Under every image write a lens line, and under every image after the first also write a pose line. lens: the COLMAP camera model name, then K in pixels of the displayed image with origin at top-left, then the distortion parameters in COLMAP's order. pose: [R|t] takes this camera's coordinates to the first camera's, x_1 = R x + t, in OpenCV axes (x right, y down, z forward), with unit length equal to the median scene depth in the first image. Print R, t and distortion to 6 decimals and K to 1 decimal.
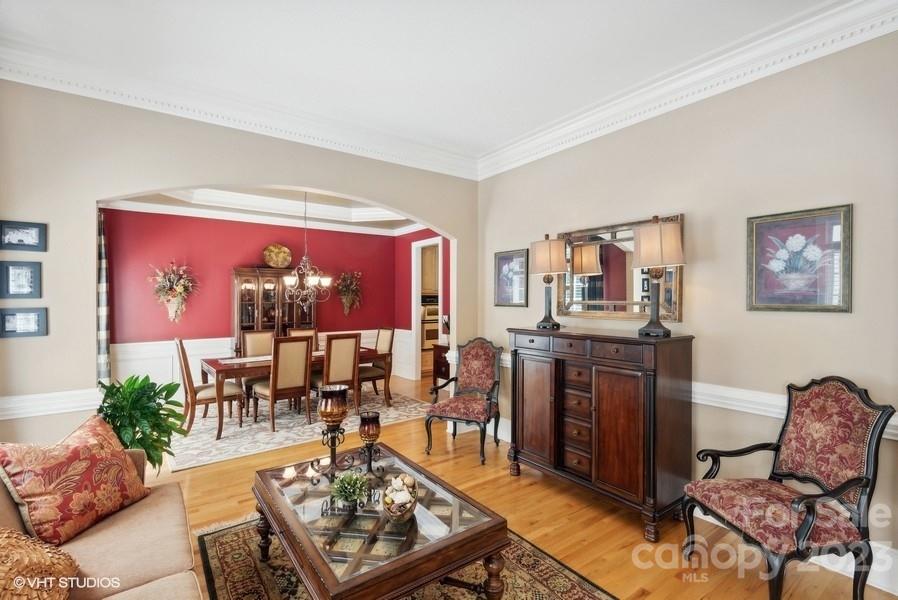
lens RADIAL K [[417.4, 0, 452.2], [0, 417.4, 299.8], [0, 0, 1]] dist [0.023672, -0.014782]
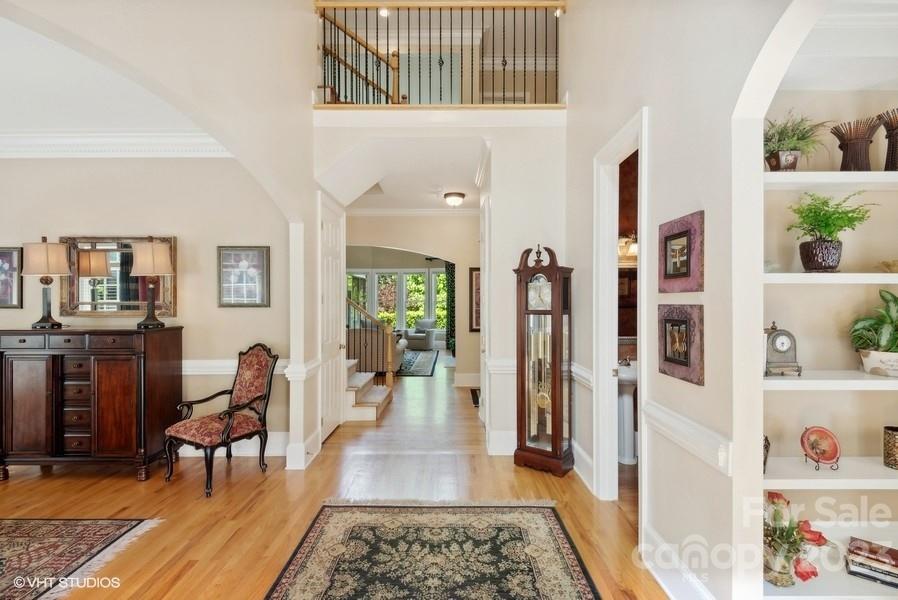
lens RADIAL K [[417.4, 0, 452.2], [0, 417.4, 299.8], [0, 0, 1]] dist [0.023672, -0.014782]
pose [[0.590303, -0.002428, 0.807178, -0.022470], [0.002022, 0.999997, 0.001530, -0.001558], [-0.807180, 0.000729, 0.590306, -0.521084]]
